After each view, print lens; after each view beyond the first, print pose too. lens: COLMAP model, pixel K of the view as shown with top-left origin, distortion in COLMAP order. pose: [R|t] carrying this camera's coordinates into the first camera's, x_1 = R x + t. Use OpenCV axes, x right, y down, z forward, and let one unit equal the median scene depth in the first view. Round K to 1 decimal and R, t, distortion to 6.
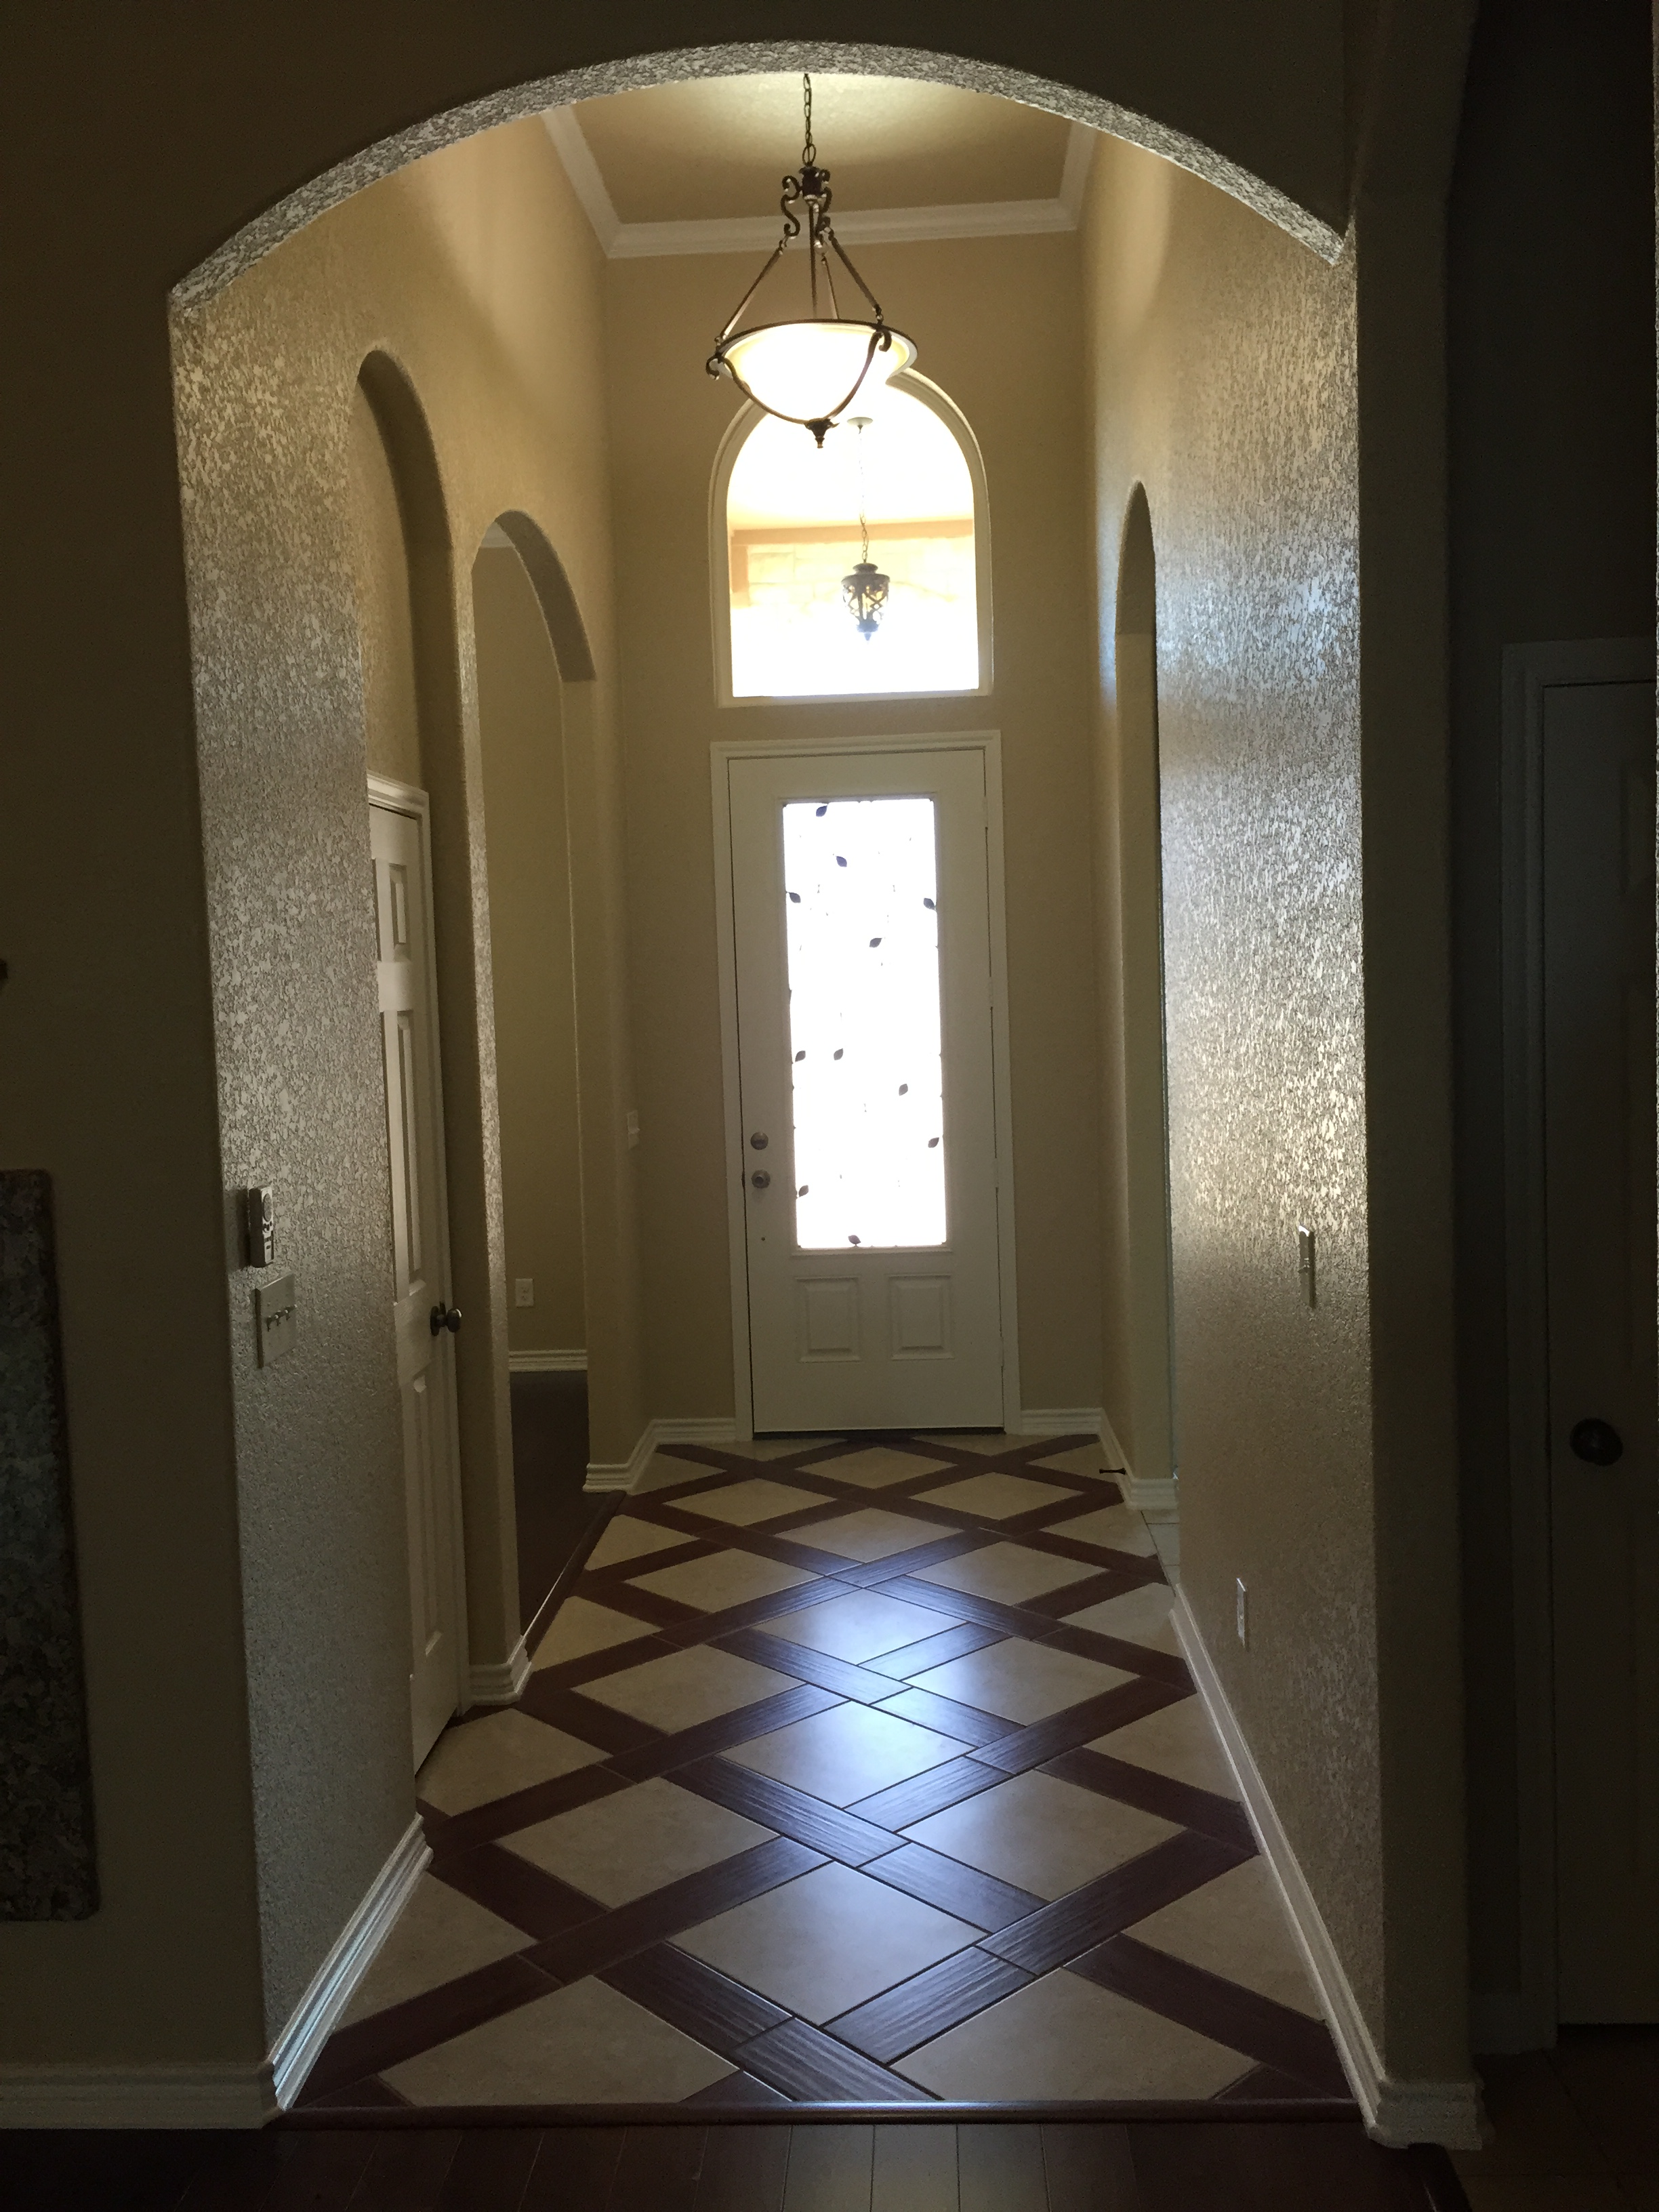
lens RADIAL K [[1899.9, 0, 834.5], [0, 1899.9, 1089.9], [0, 0, 1]] dist [0.091593, -0.128715]
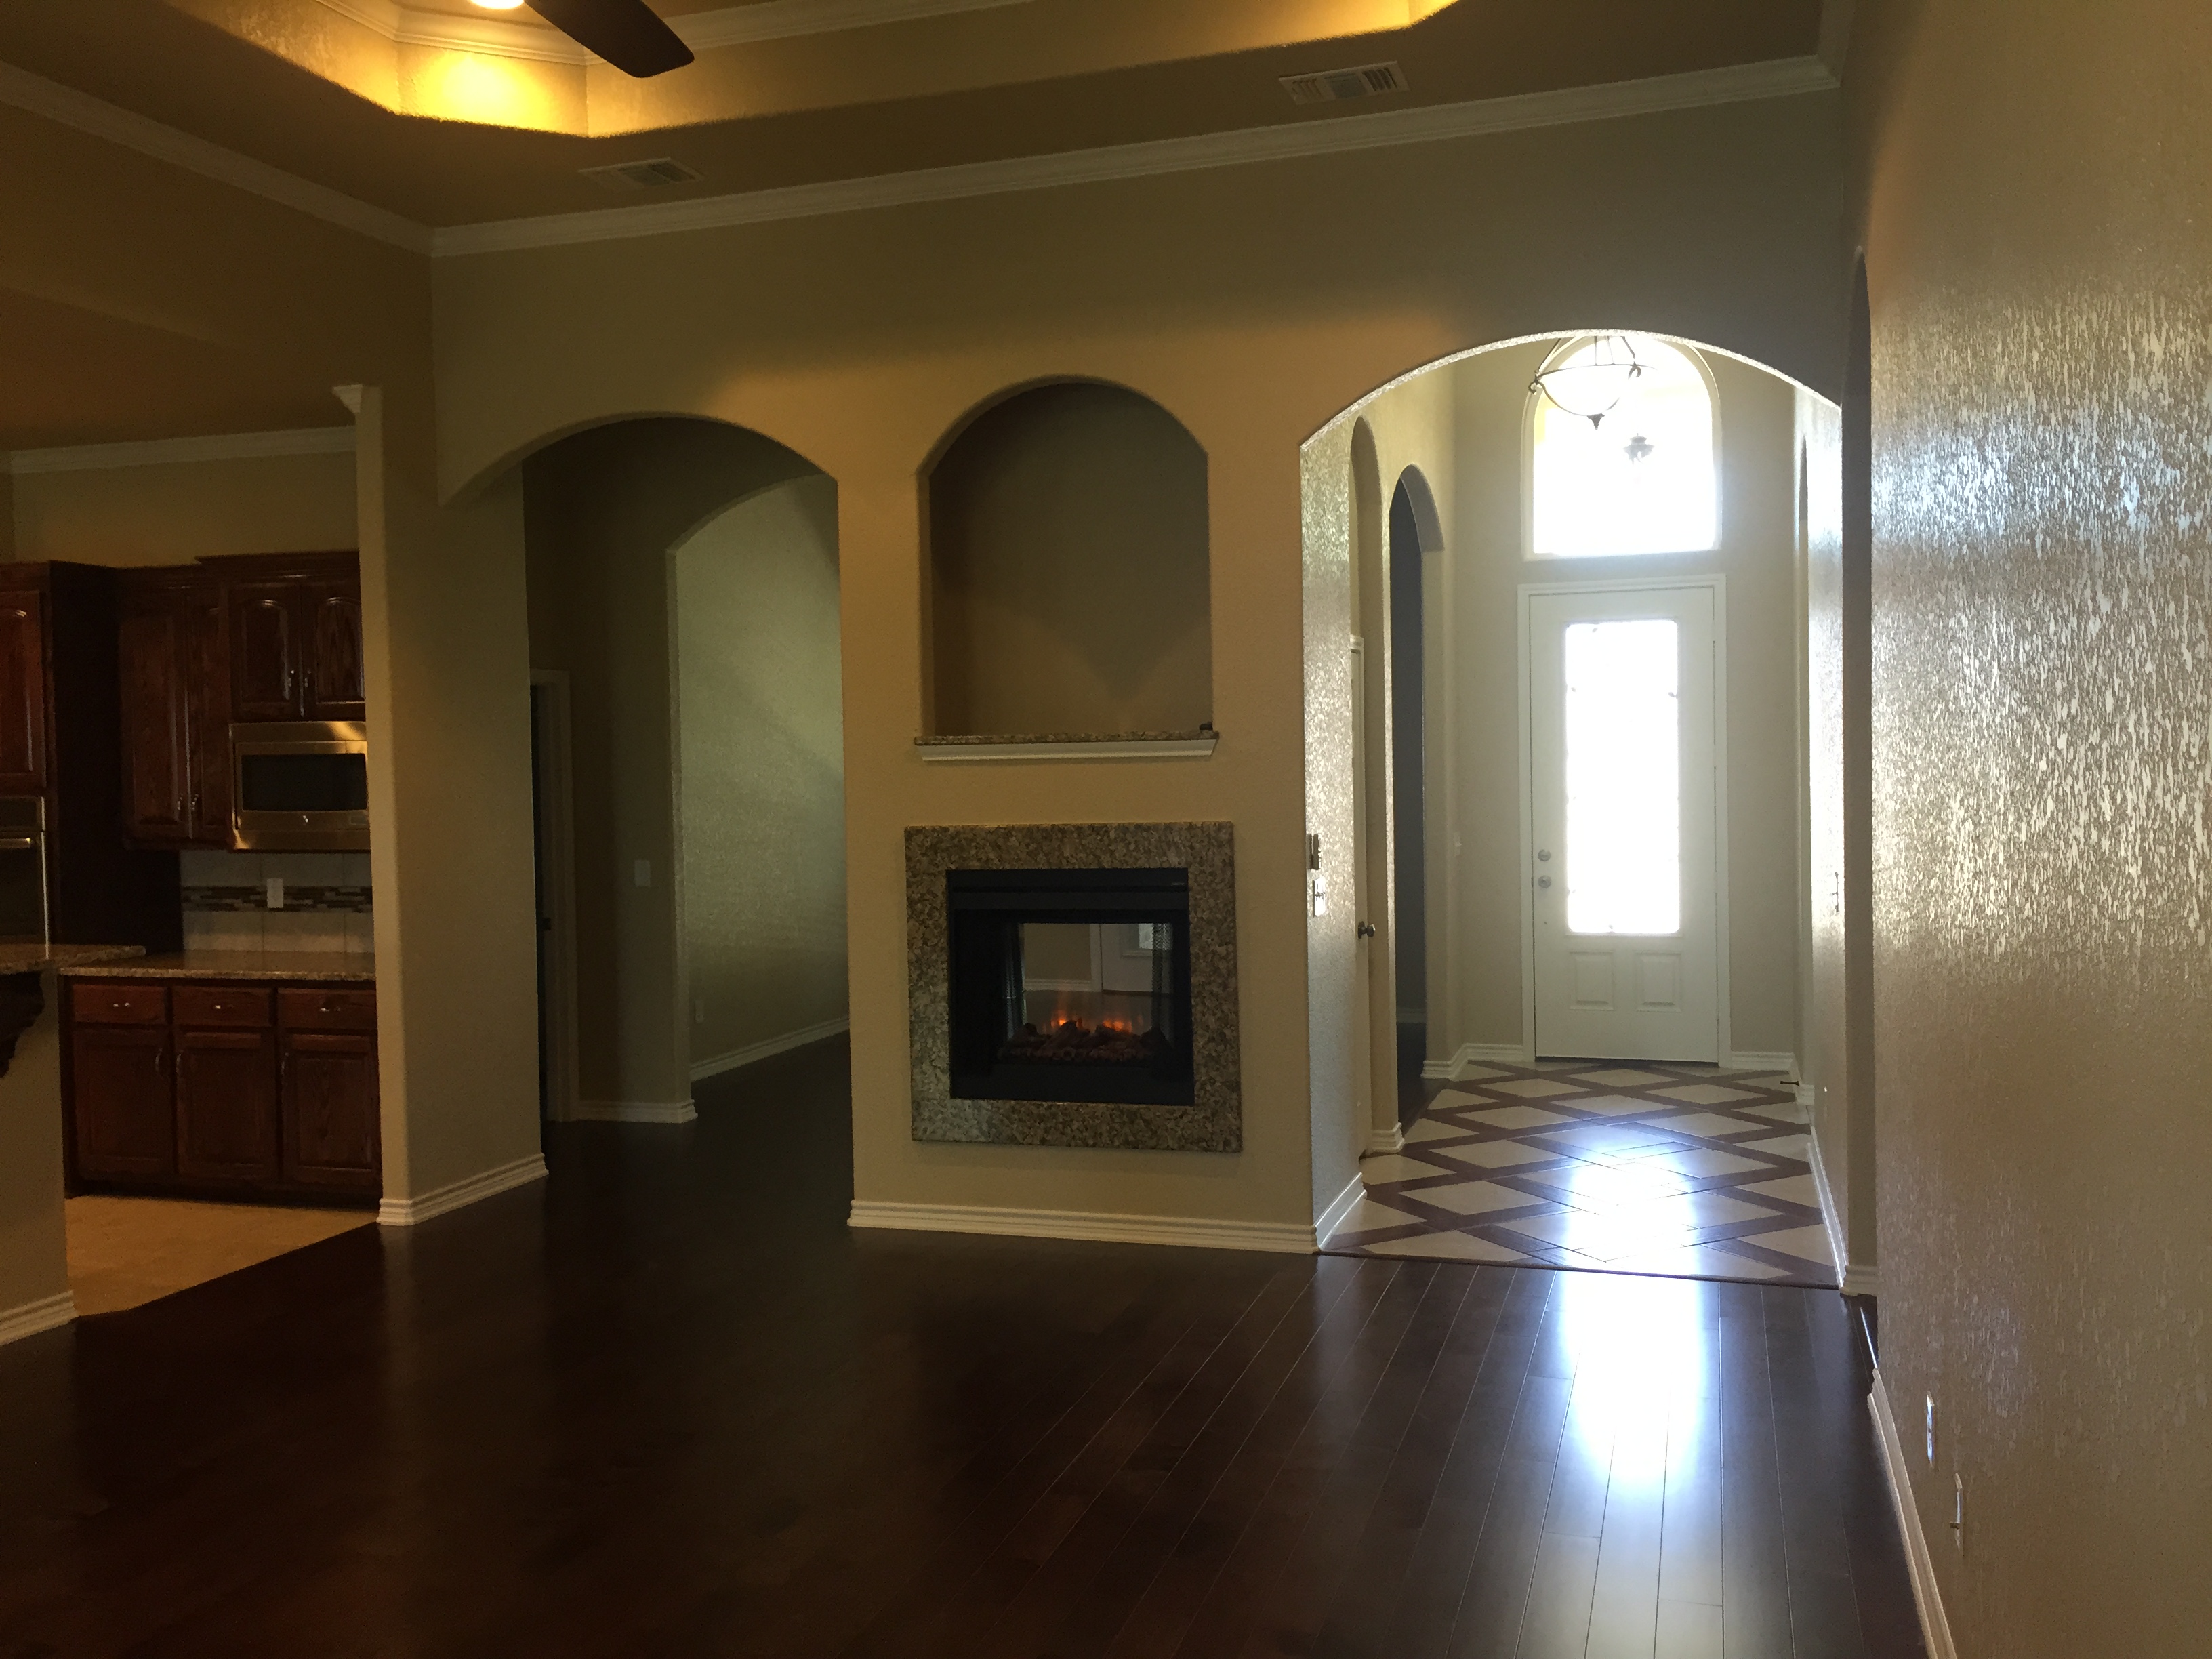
lens RADIAL K [[1899.9, 0, 1092.2], [0, 1899.9, 817.1], [0, 0, 1]] dist [0.091593, -0.128715]
pose [[0.963994, 0.023846, -0.264854, 0.017362], [-0.029308, 0.999431, -0.016692, 0.041845], [0.264305, 0.023853, 0.964144, -0.657862]]
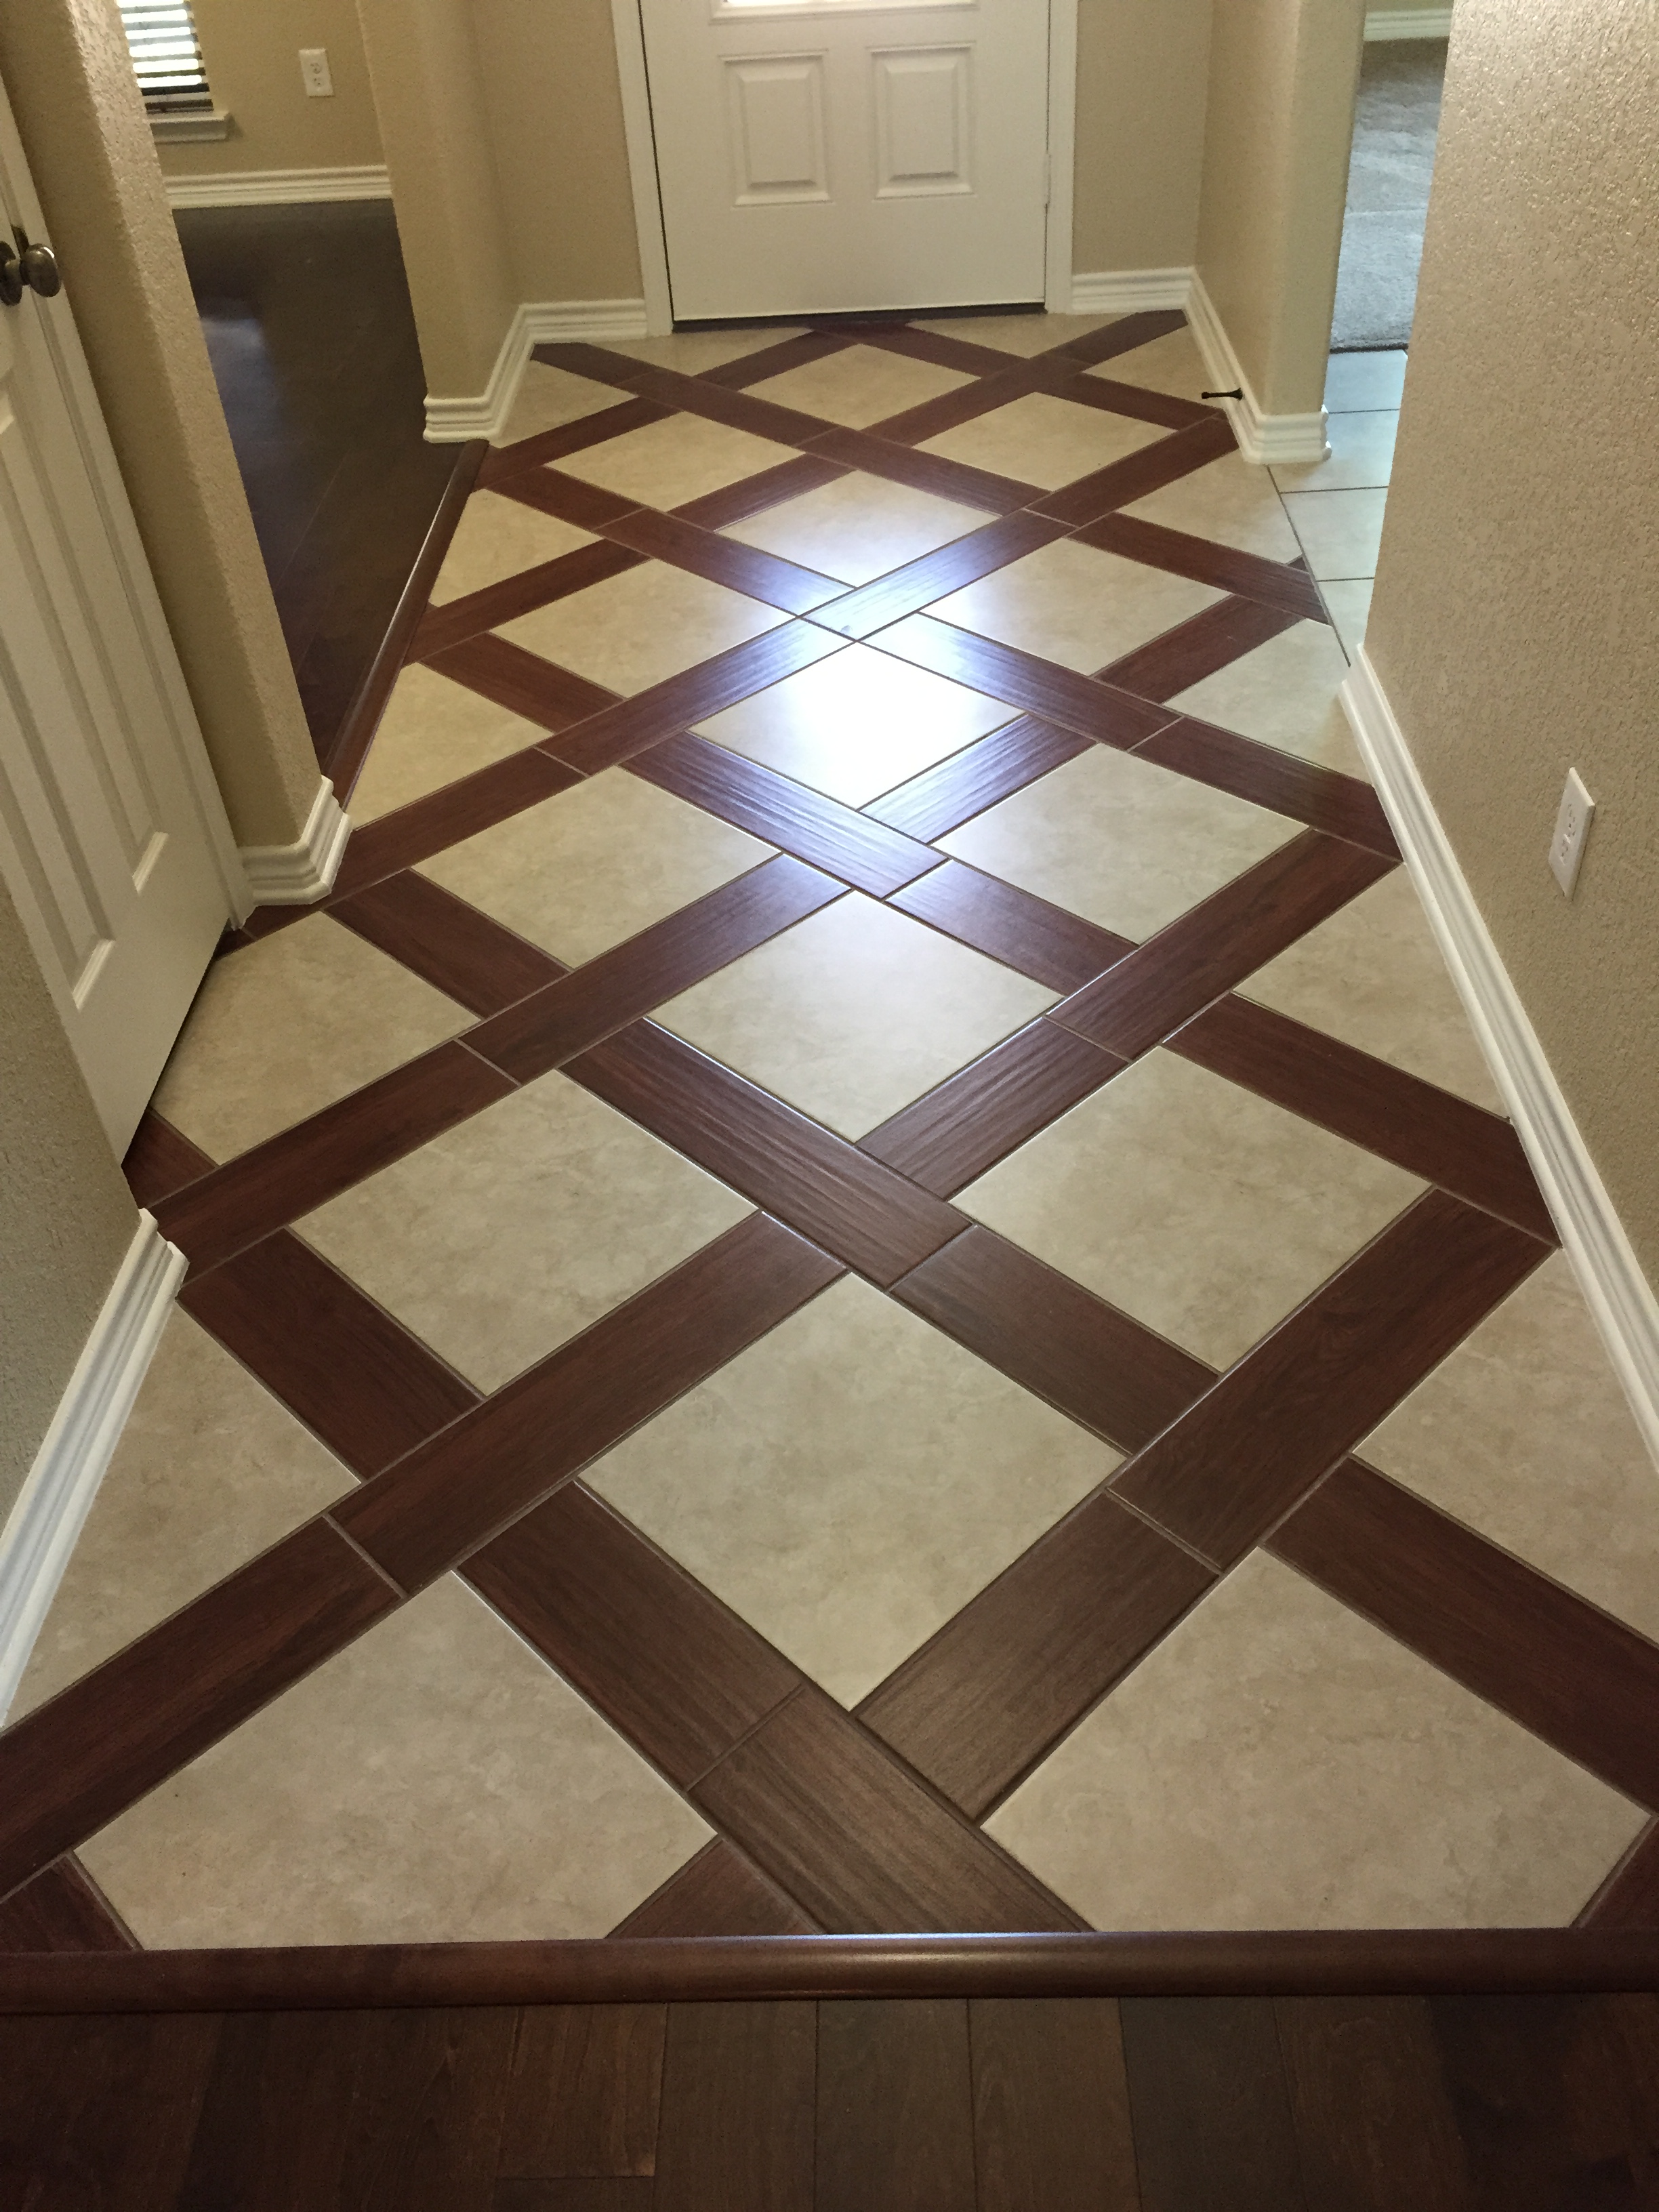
lens RADIAL K [[1876.6, 0, 829.5], [0, 1876.6, 1106.0], [0, 0, 1]] dist [0.087799, -0.115557]
pose [[0.999213, -0.037254, 0.013641, -0.008758], [0.021790, 0.802690, 0.595999, 0.004118], [-0.033152, -0.595232, 0.802870, 0.385093]]
